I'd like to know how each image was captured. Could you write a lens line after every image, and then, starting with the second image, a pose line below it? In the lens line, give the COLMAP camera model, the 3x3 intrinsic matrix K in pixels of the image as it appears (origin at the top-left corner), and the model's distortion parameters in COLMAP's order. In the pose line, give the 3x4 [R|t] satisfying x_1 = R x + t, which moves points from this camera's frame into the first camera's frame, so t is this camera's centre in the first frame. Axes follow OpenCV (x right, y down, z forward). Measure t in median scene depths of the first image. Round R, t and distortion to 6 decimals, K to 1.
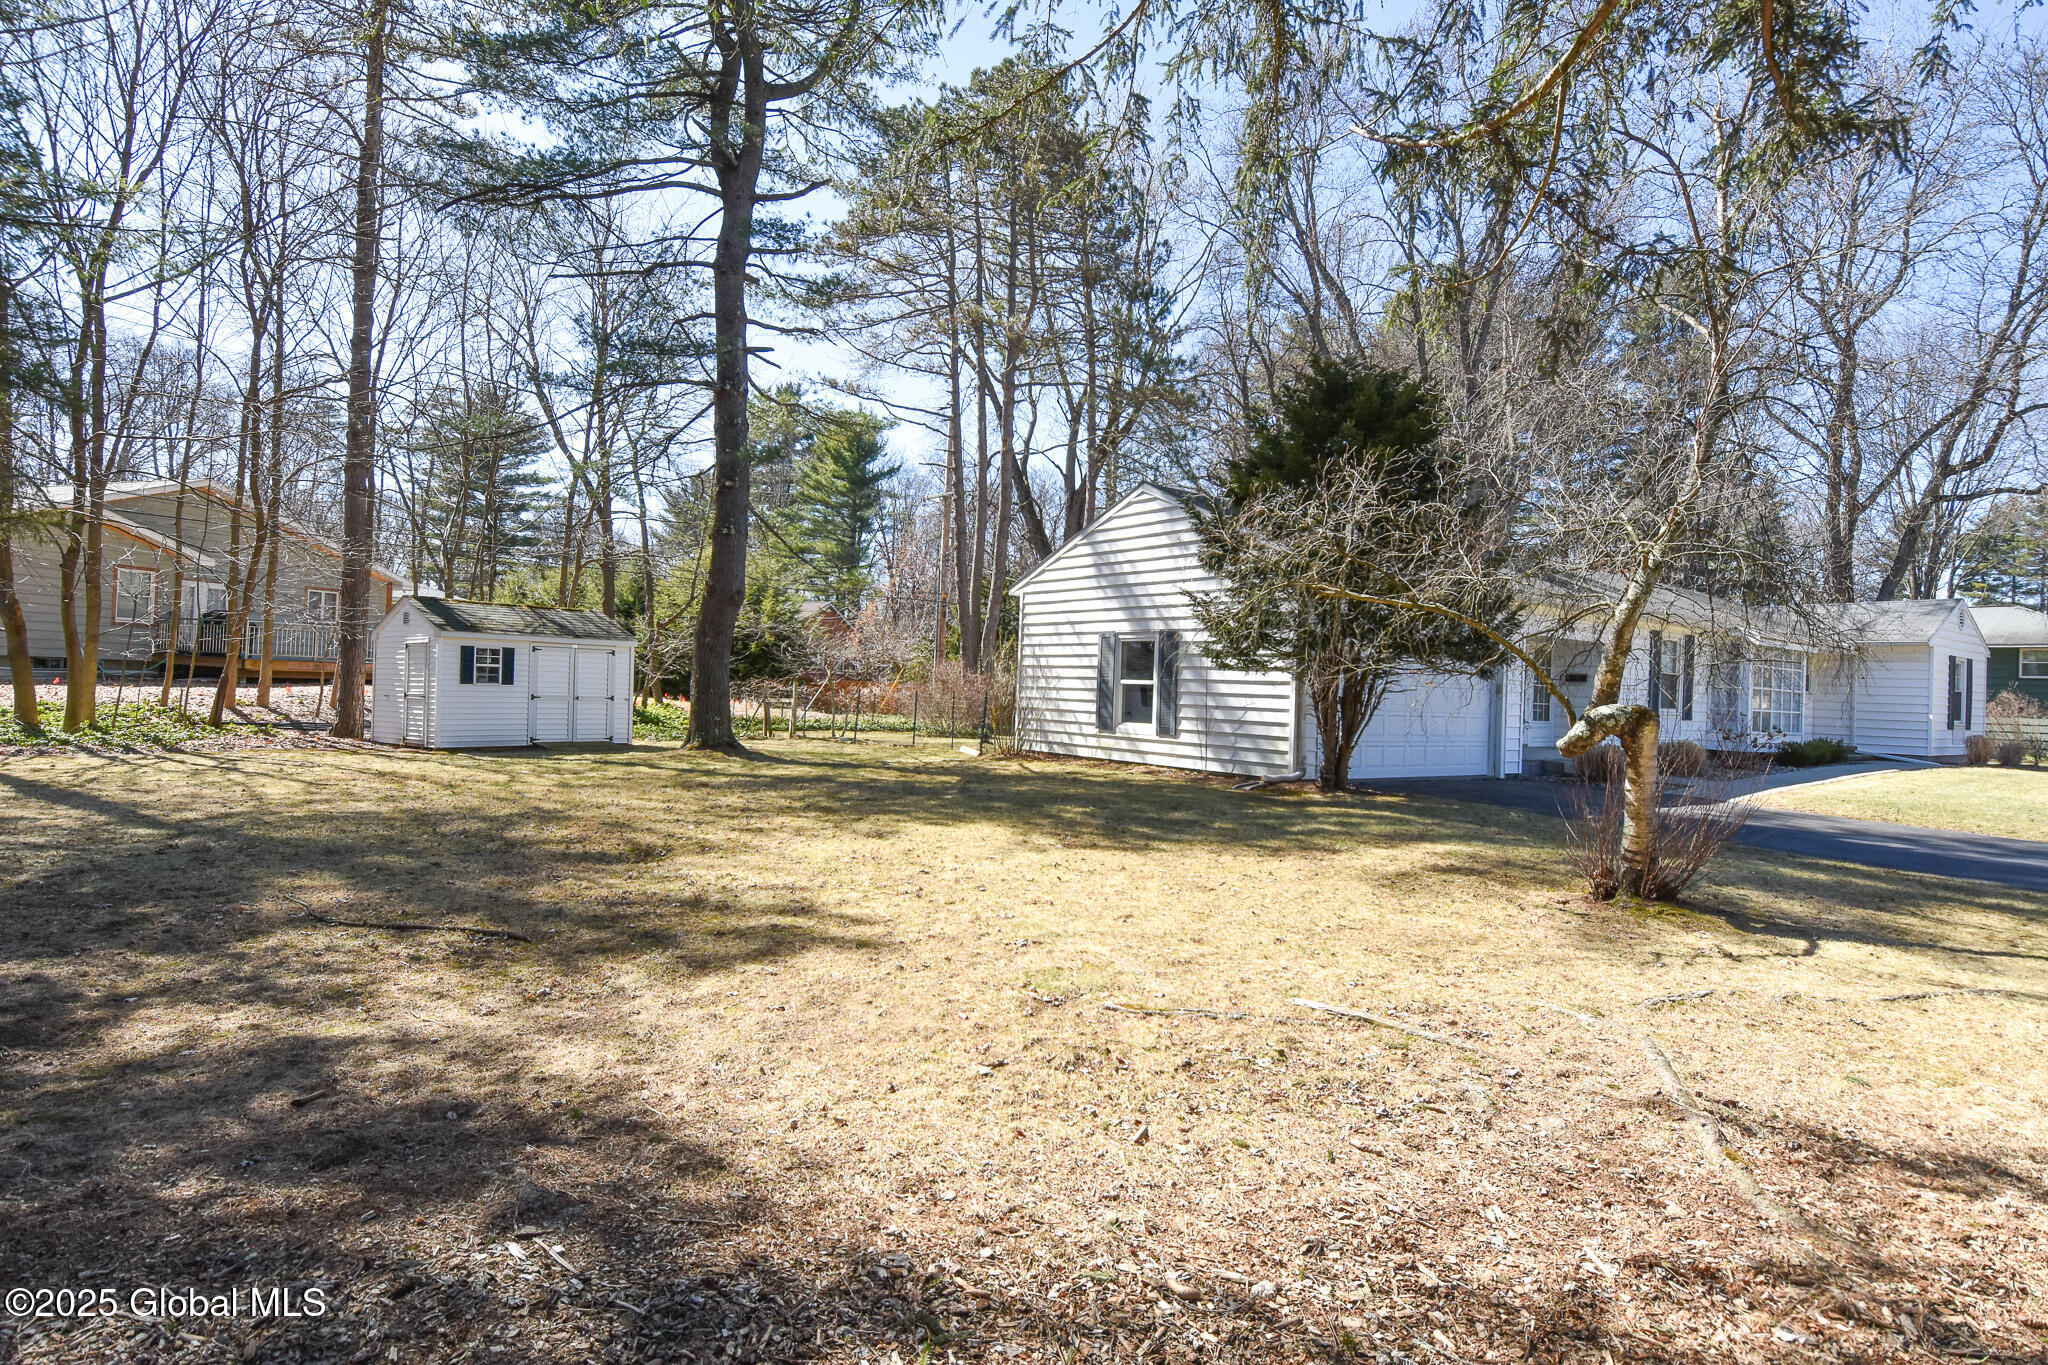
lens RADIAL K [[1071.8, 0, 1020.1], [0, 1071.8, 678.2], [0, 0, 1]] dist [0.017441, -0.018016]
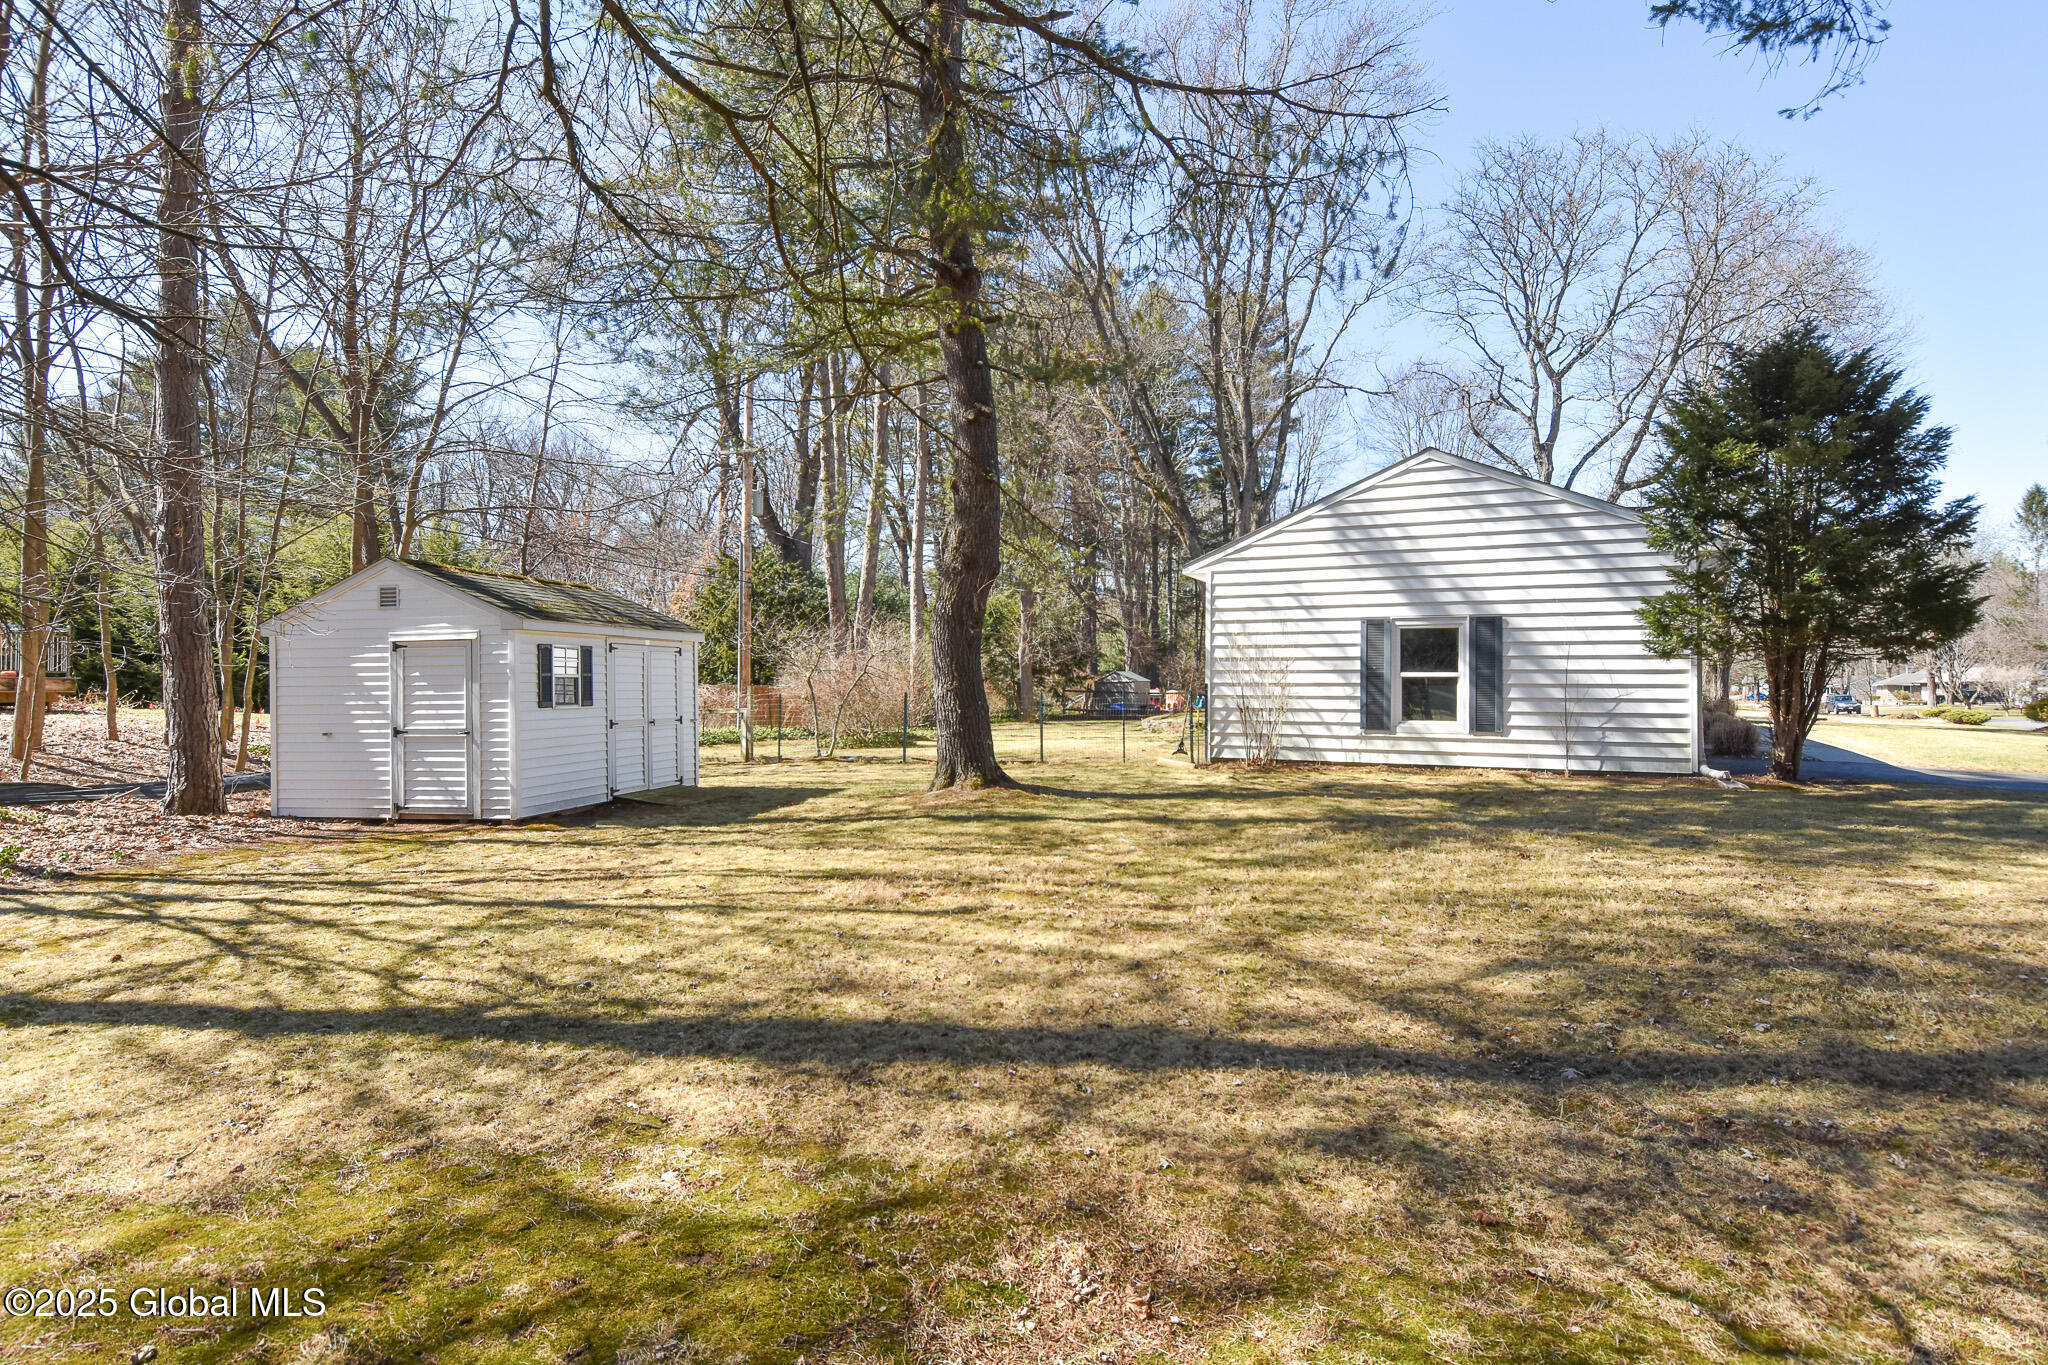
lens RADIAL K [[1071.8, 0, 1024.6], [0, 1071.8, 673.1], [0, 0, 1]] dist [0.017441, -0.018016]
pose [[0.882446, -0.025840, 0.469704, -0.576069], [0.022218, 0.999665, 0.013253, -0.015808], [-0.469889, -0.001259, 0.882725, 0.359788]]
